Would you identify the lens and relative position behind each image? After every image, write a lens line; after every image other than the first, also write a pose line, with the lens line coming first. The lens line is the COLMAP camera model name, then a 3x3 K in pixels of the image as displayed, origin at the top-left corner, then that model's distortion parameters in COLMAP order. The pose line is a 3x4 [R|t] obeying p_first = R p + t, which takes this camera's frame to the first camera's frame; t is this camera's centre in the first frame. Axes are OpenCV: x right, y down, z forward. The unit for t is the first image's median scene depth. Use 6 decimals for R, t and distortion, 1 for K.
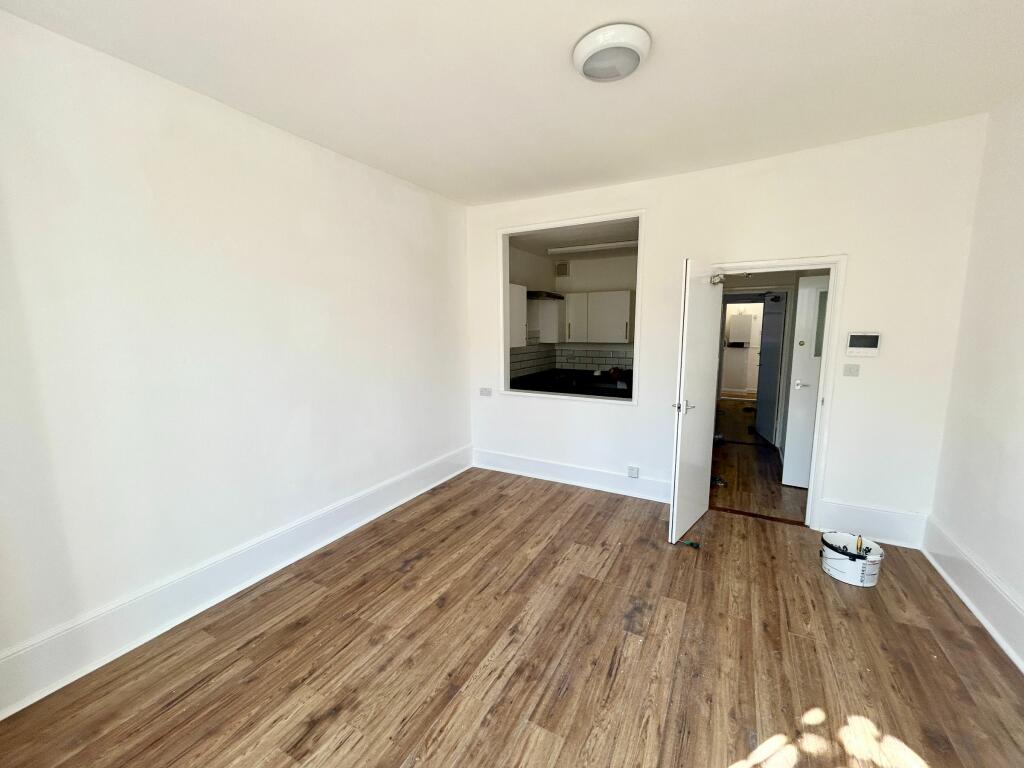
lens RADIAL K [[410.0, 0, 516.2], [0, 410.0, 385.2], [0, 0, 1]] dist [0.001599, 0.000621]
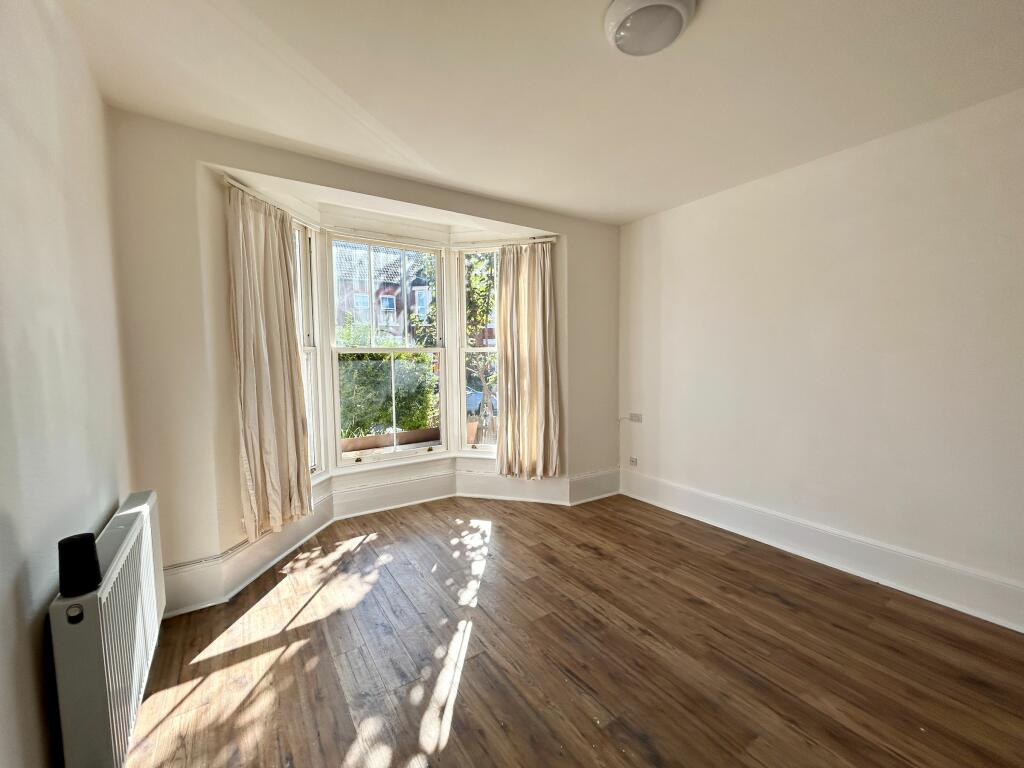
lens RADIAL K [[410.0, 0, 516.1], [0, 410.0, 385.9], [0, 0, 1]] dist [0.001599, 0.000621]
pose [[-0.453080, 0.079464, -0.887921, 1.004269], [-0.113771, 0.982720, 0.146002, -0.121520], [0.884180, 0.167170, -0.436211, 1.059903]]
